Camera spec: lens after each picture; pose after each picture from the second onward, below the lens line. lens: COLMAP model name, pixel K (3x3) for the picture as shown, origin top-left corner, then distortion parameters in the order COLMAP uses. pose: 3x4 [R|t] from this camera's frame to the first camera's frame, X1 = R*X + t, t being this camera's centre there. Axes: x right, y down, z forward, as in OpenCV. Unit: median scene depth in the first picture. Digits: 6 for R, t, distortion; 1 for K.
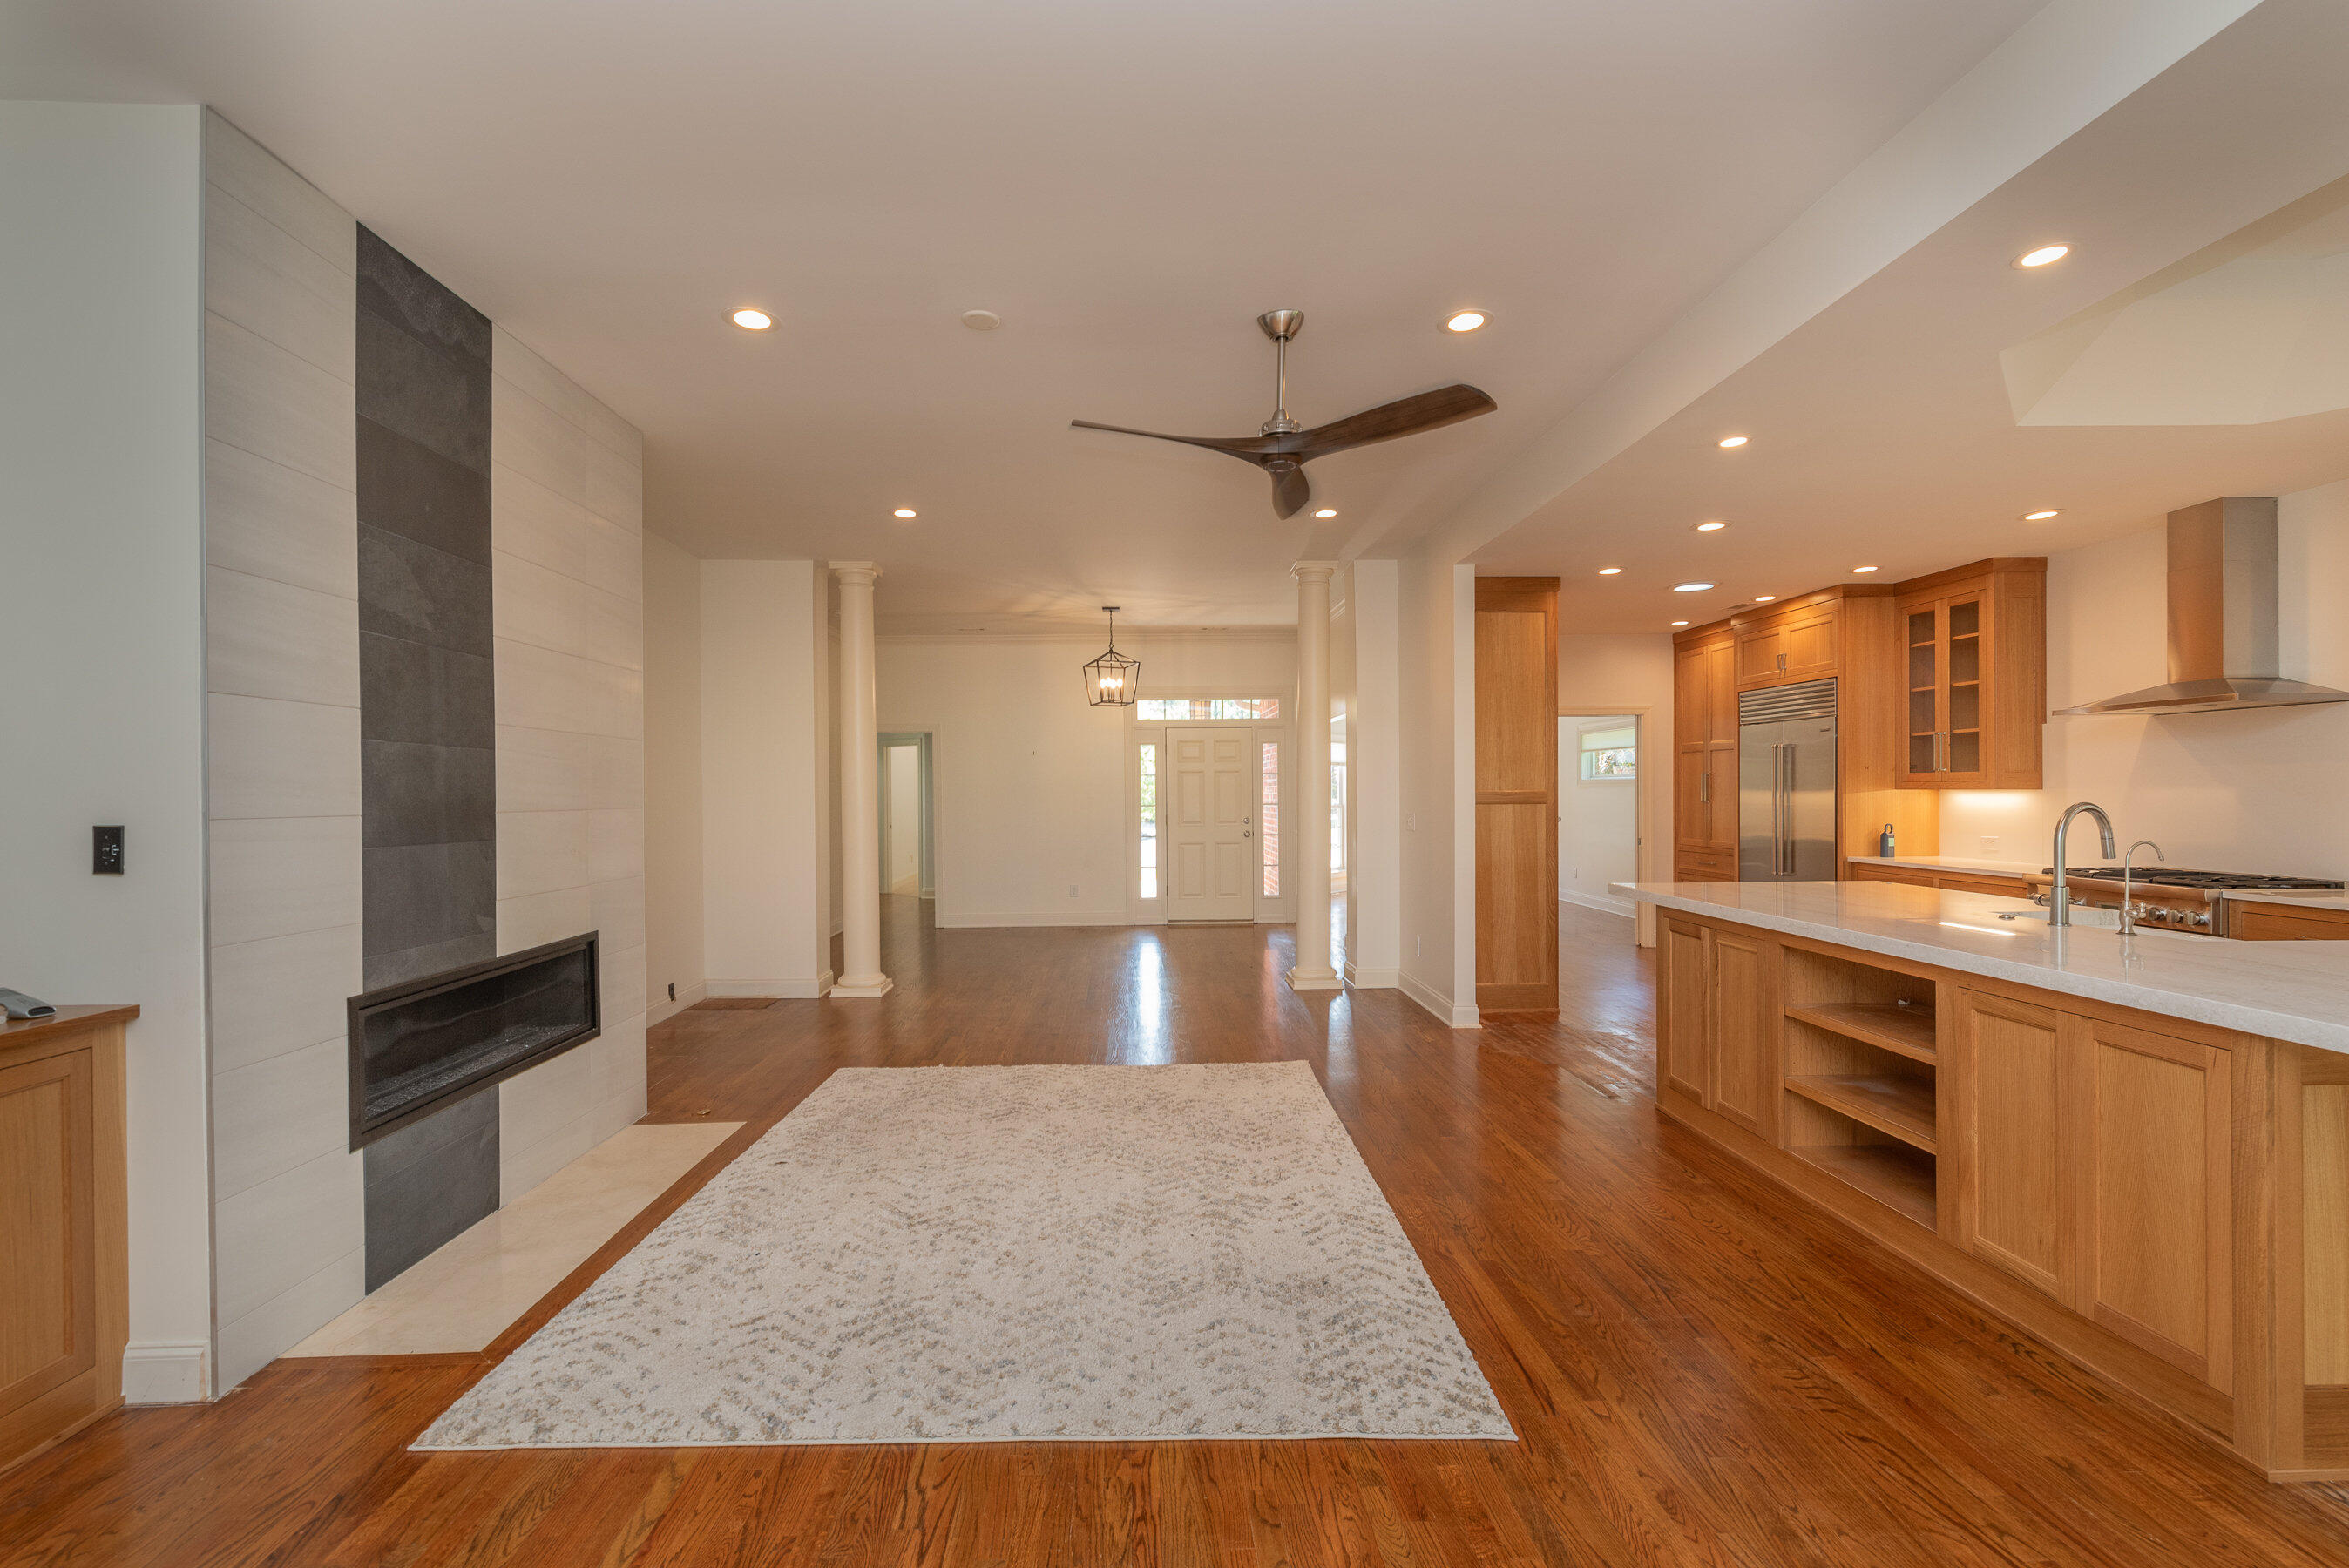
lens RADIAL K [[1015.8, 0, 1161.0], [0, 1015.8, 789.4], [0, 0, 1]] dist [0.003575, -0.000461]
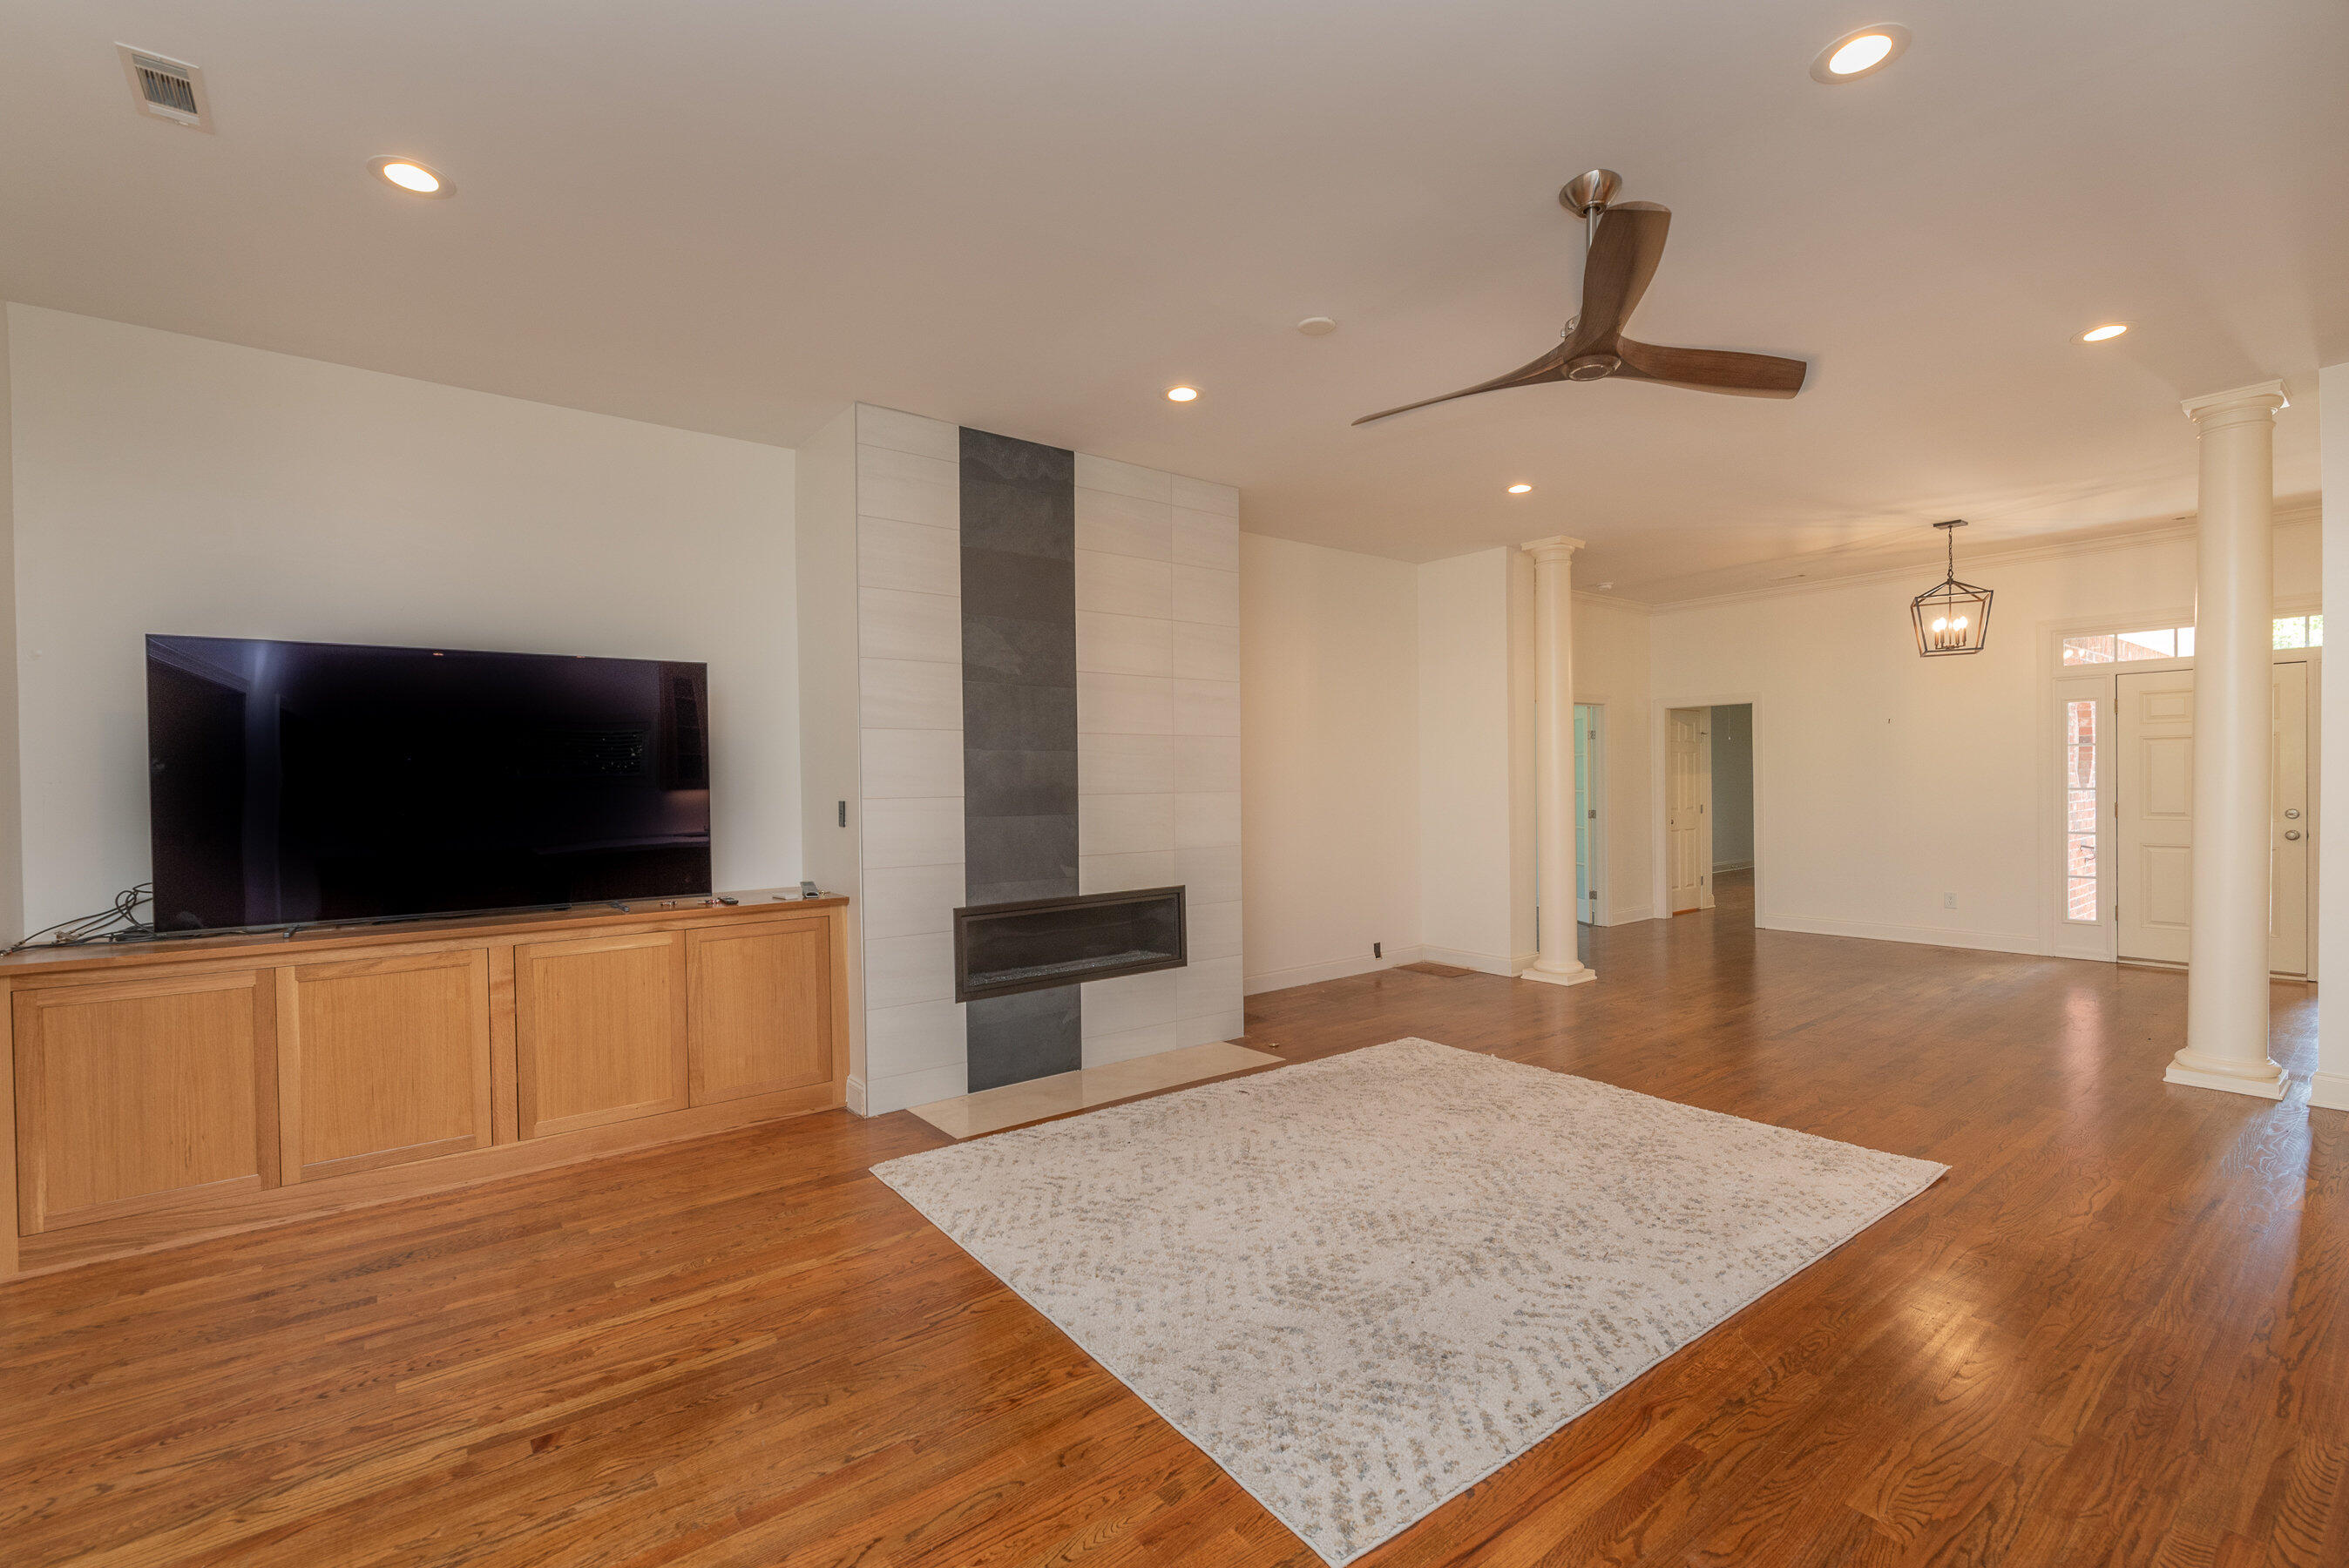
lens RADIAL K [[1015.8, 0, 1164.8], [0, 1015.8, 790.1], [0, 0, 1]] dist [0.003575, -0.000461]
pose [[0.587811, 0.007043, -0.808968, 0.595011], [0.011312, 0.999793, 0.016924, -0.007035], [0.808920, -0.019099, 0.587609, 0.263914]]
